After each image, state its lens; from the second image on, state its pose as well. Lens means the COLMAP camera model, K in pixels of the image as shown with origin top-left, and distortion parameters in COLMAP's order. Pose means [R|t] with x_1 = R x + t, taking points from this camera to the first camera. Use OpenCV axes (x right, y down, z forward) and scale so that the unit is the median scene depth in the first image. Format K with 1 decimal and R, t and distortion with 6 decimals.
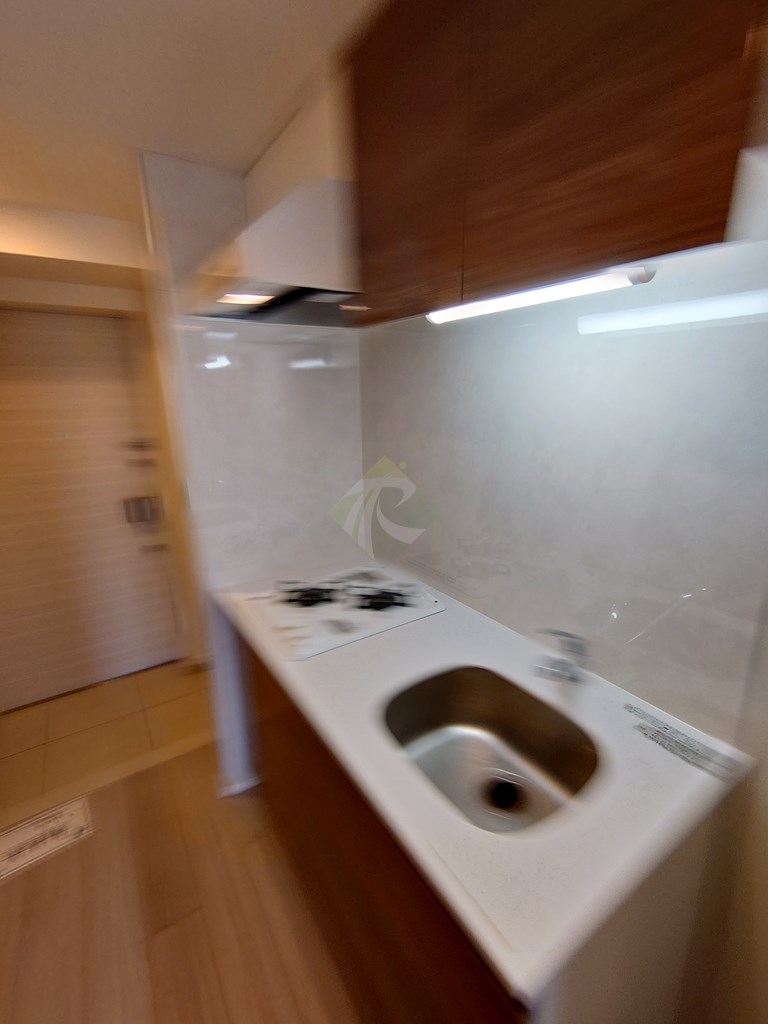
lens RADIAL K [[442.3, 0, 383.3], [0, 442.3, 515.9], [0, 0, 1]] dist [0.005485, -0.003946]
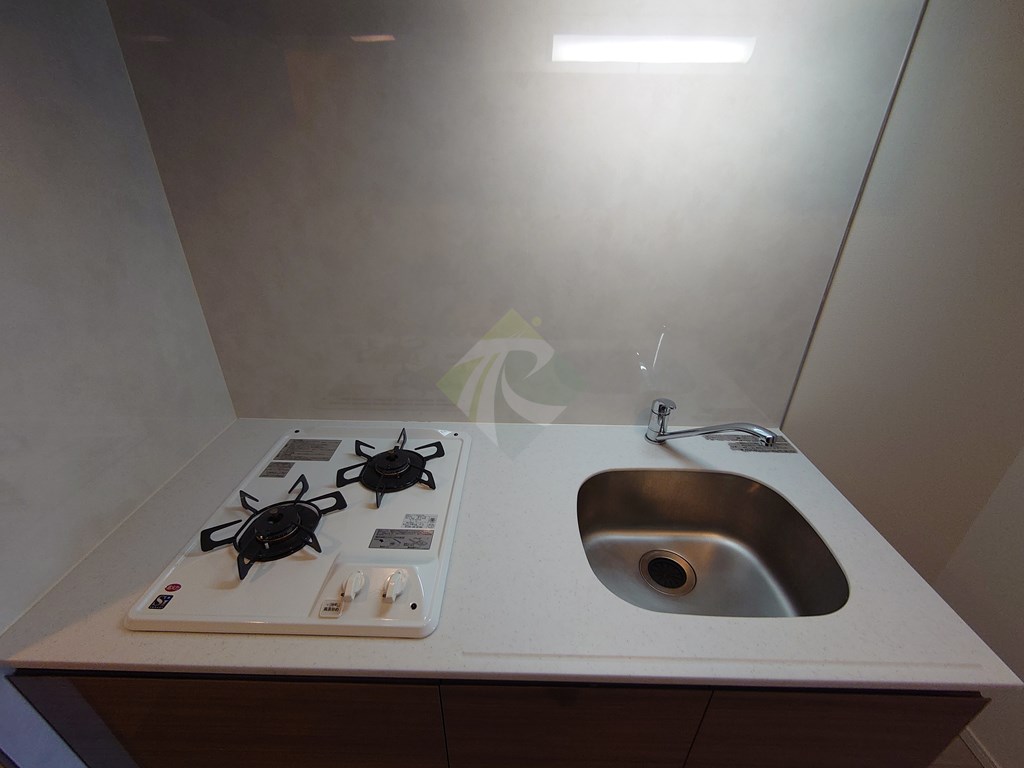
lens RADIAL K [[442.3, 0, 512.0], [0, 442.3, 384.0], [0, 0, 1]] dist [0.005485, -0.003946]
pose [[0.571408, -0.348832, 0.742839, -0.405760], [0.199042, 0.937047, 0.286924, -0.095711], [-0.796163, -0.016094, 0.604868, 0.538243]]
